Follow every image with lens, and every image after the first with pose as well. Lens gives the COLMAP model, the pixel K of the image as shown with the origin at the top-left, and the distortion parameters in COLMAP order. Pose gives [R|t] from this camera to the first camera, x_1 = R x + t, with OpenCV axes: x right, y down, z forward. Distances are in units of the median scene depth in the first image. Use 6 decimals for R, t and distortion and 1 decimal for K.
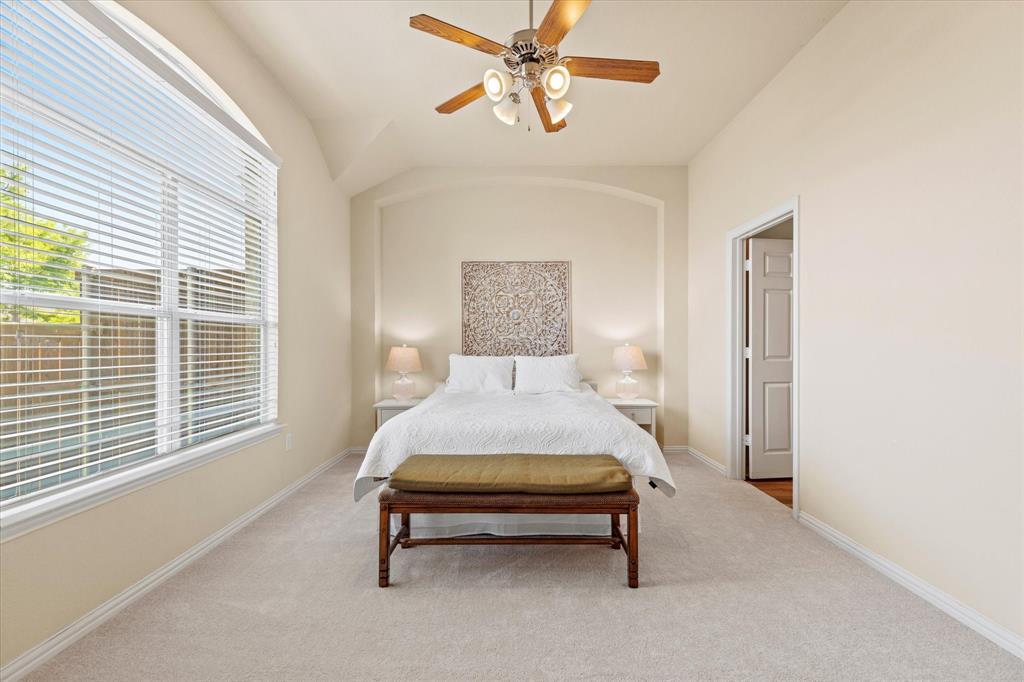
lens RADIAL K [[459.3, 0, 513.5], [0, 459.3, 342.7], [0, 0, 1]] dist [0.006169, 0.000558]
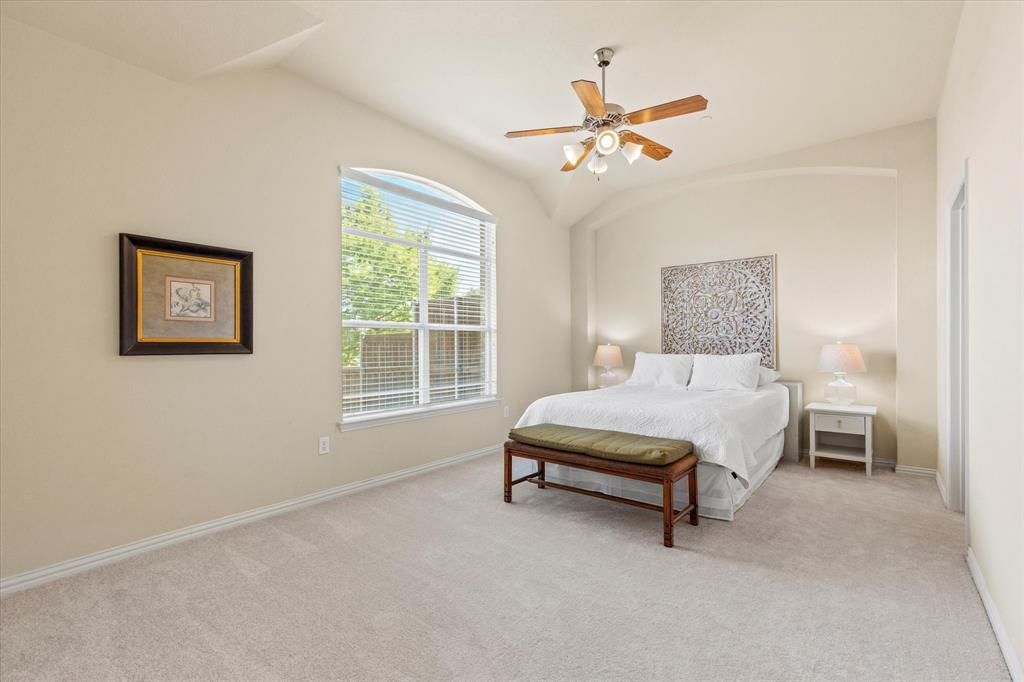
lens RADIAL K [[459.3, 0, 513.5], [0, 459.3, 342.7], [0, 0, 1]] dist [0.006169, 0.000558]
pose [[0.782851, -0.004301, -0.622194, 0.310917], [0.007114, 0.999973, 0.002039, -0.002573], [0.622169, -0.006022, 0.782860, -0.083353]]
